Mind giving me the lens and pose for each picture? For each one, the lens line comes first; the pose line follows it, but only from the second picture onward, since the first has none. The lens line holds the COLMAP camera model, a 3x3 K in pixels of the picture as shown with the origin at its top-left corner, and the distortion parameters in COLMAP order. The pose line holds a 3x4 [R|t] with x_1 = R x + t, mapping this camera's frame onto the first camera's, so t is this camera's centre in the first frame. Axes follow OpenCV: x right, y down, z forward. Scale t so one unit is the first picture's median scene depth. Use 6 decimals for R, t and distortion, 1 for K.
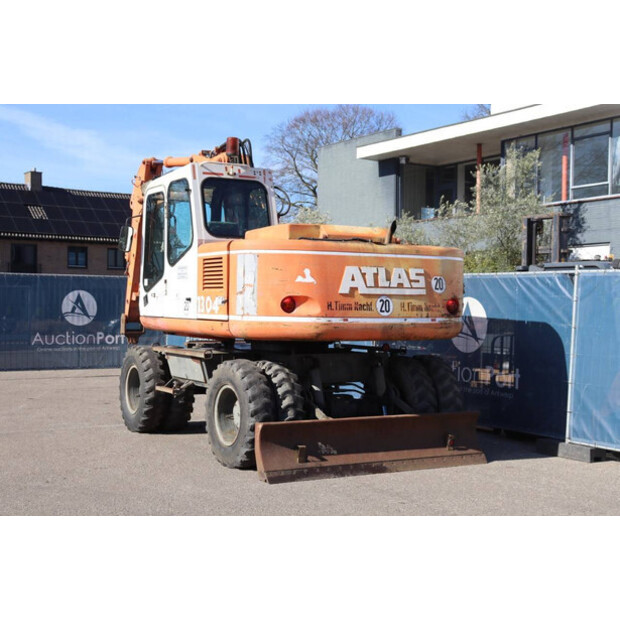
lens RADIAL K [[935.1, 0, 309.3], [0, 935.1, 306.5], [0, 0, 1]] dist [0.136330, 0.000000]
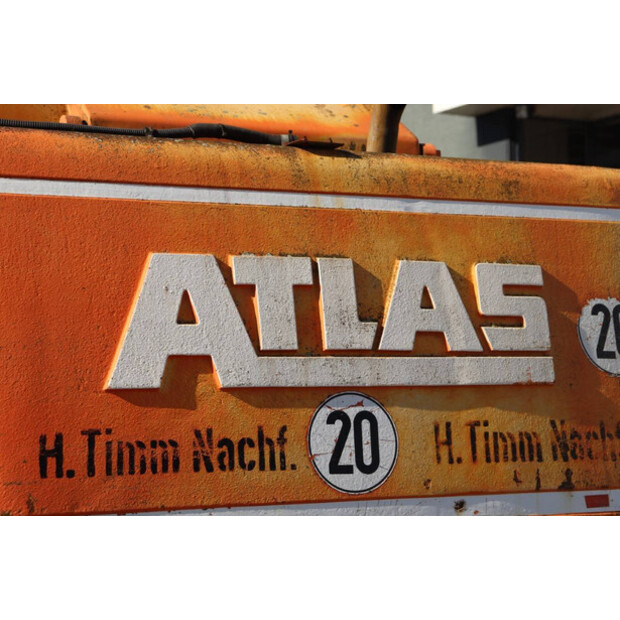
lens RADIAL K [[1446.6, 0, 311.8], [0, 1446.6, 312.6], [0, 0, 1]] dist [0.358724, 0.000000]
pose [[0.998121, -0.026784, -0.055103, 0.088889], [0.023753, 0.998207, -0.054948, -0.011763], [0.056476, 0.053536, 0.996968, 0.670616]]
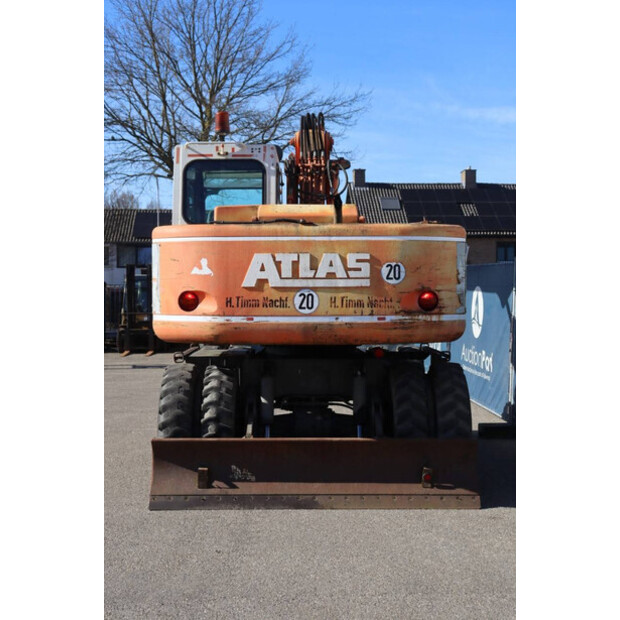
lens RADIAL K [[935.1, 0, 307.7], [0, 935.1, 308.6], [0, 0, 1]] dist [0.136330, 0.000000]
pose [[0.865429, -0.007161, -0.500981, 0.478369], [0.010618, 0.999935, 0.004049, 0.002236], [0.500920, -0.008824, 0.865449, 0.302237]]
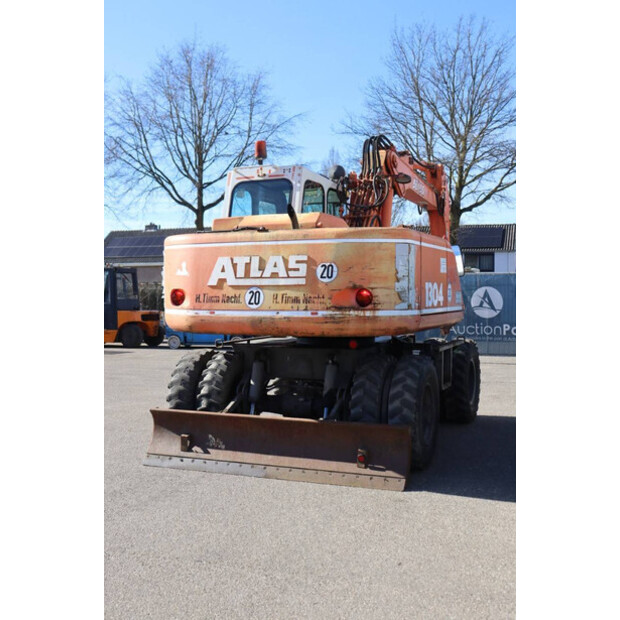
lens RADIAL K [[741.5, 0, 305.1], [0, 741.5, 309.6], [0, 0, 1]] dist [-0.014983, 0.000000]
pose [[0.604076, 0.002120, -0.796924, 0.687448], [0.005084, 0.999966, 0.006513, 0.006353], [0.796911, -0.007986, 0.604045, 0.590238]]
